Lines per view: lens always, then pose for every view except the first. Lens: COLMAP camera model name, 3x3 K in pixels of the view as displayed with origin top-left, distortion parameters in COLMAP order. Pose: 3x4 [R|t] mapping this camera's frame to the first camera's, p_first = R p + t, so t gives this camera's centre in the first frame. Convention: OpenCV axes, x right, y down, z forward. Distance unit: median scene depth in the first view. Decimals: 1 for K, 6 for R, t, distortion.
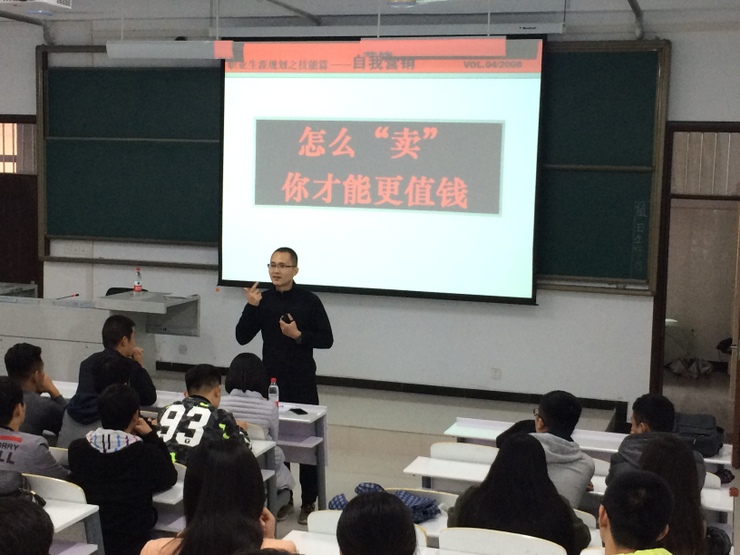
lens RADIAL K [[1090.5, 0, 370.1], [0, 1090.5, 275.8], [0, 0, 1]] dist [-0.002452, 0.000000]
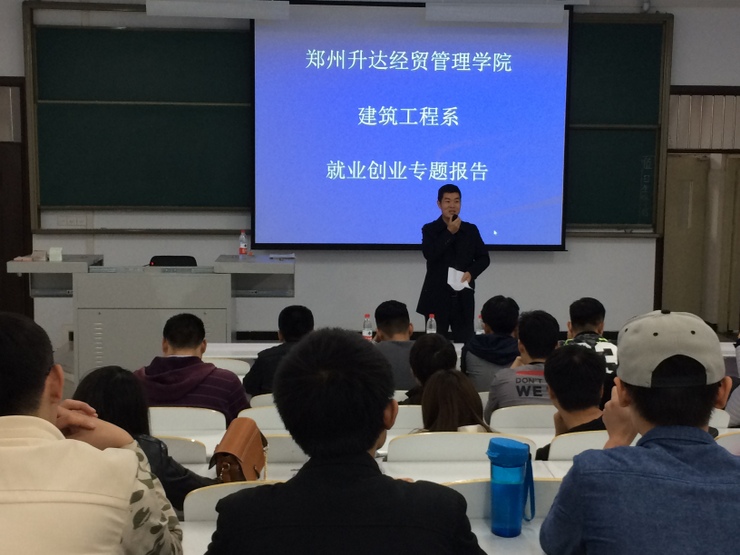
lens RADIAL K [[1018.3, 0, 370.1], [0, 1018.3, 279.5], [0, 0, 1]] dist [-0.024731, 0.000000]
pose [[0.935564, -0.066153, 0.346905, -0.394305], [0.046663, 0.996842, 0.064249, -0.020566], [-0.350060, -0.043921, 0.935697, 0.096650]]
